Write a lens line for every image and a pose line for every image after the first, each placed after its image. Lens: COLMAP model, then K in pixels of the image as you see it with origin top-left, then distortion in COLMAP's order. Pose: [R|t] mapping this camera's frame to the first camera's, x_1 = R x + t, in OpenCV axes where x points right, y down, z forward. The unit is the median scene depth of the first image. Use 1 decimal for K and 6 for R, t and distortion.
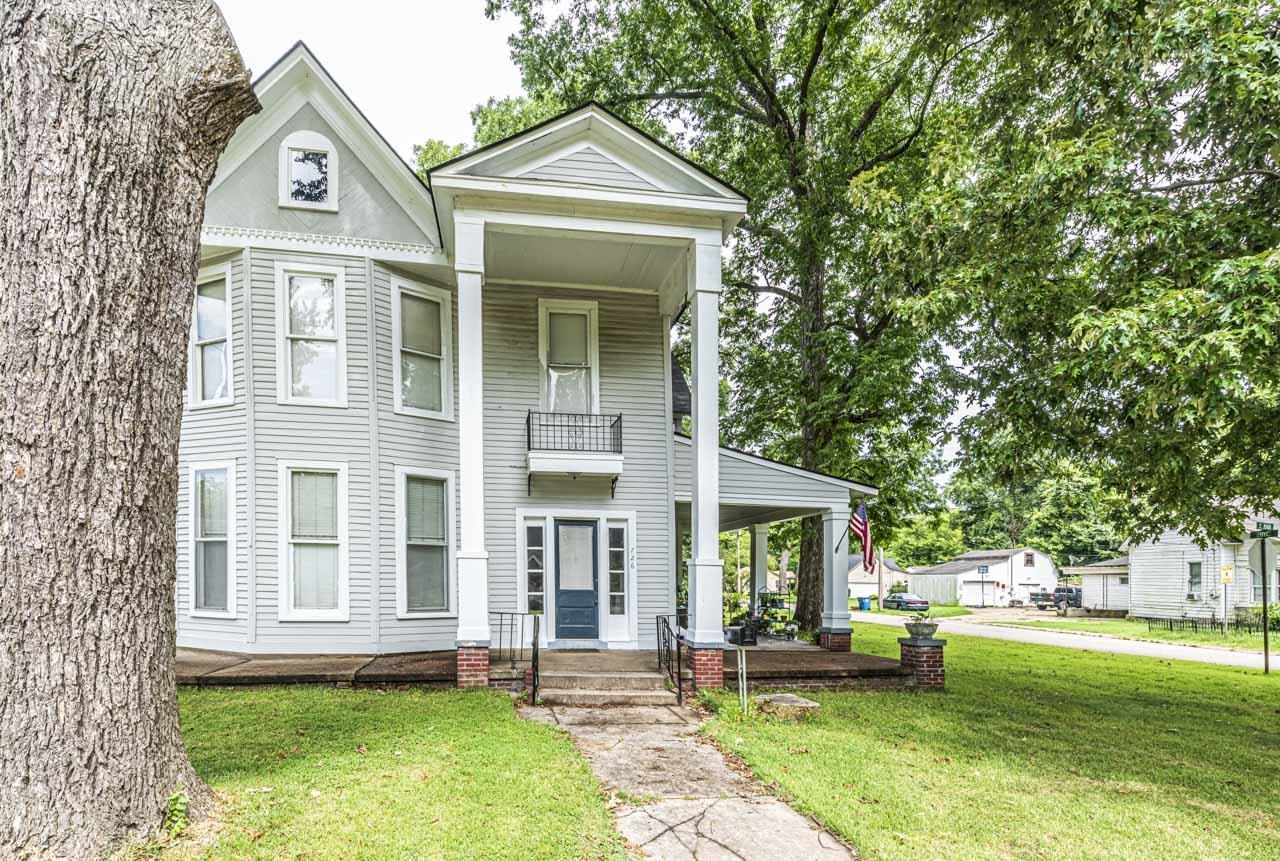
lens RADIAL K [[579.8, 0, 596.2], [0, 579.8, 583.0], [0, 0, 1]] dist [0.001247, -0.000031]
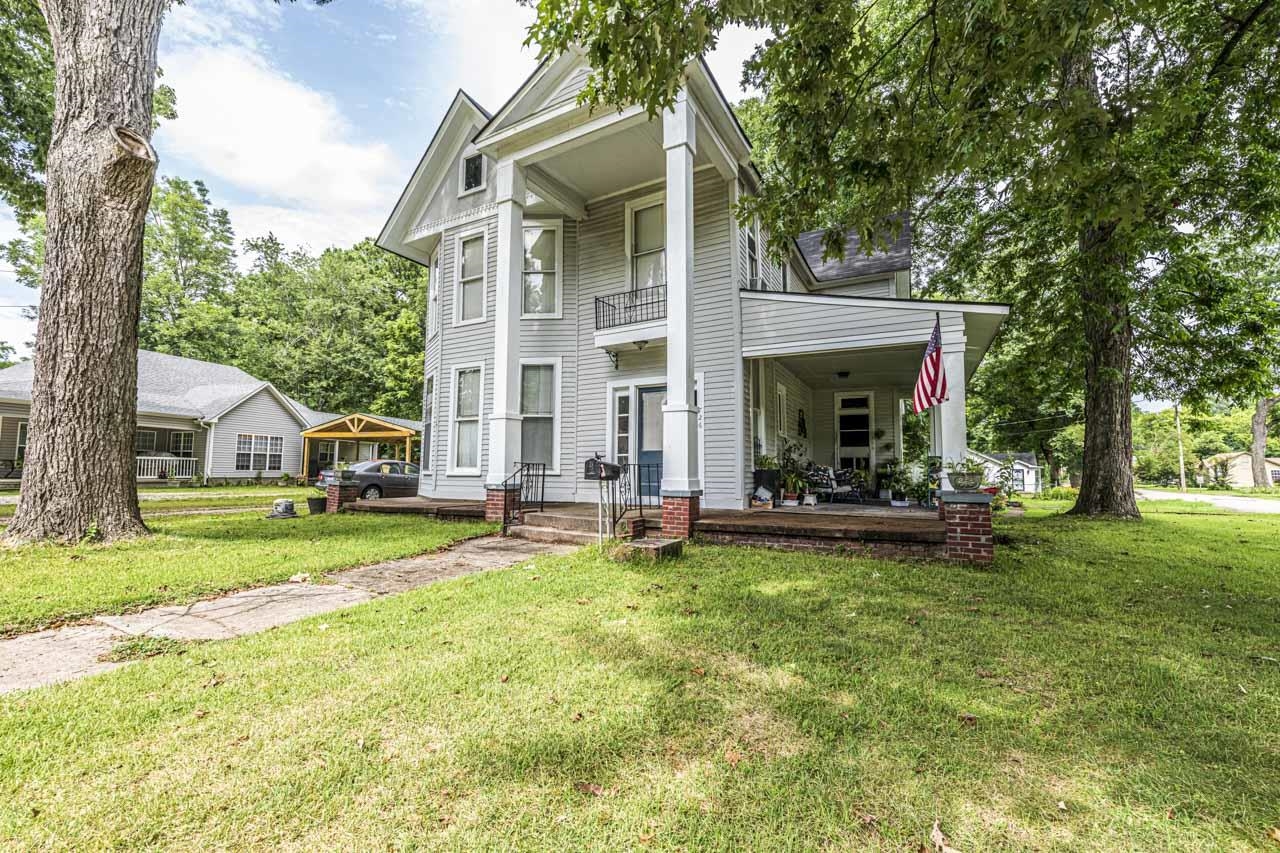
lens RADIAL K [[518.1, 0, 633.1], [0, 518.1, 435.3], [0, 0, 1]] dist [-0.011973, -0.000143]
pose [[0.806815, -0.049835, -0.588699, 0.568026], [0.000405, 0.996483, -0.083799, 0.072366], [0.590804, 0.067371, 0.803997, 0.226613]]
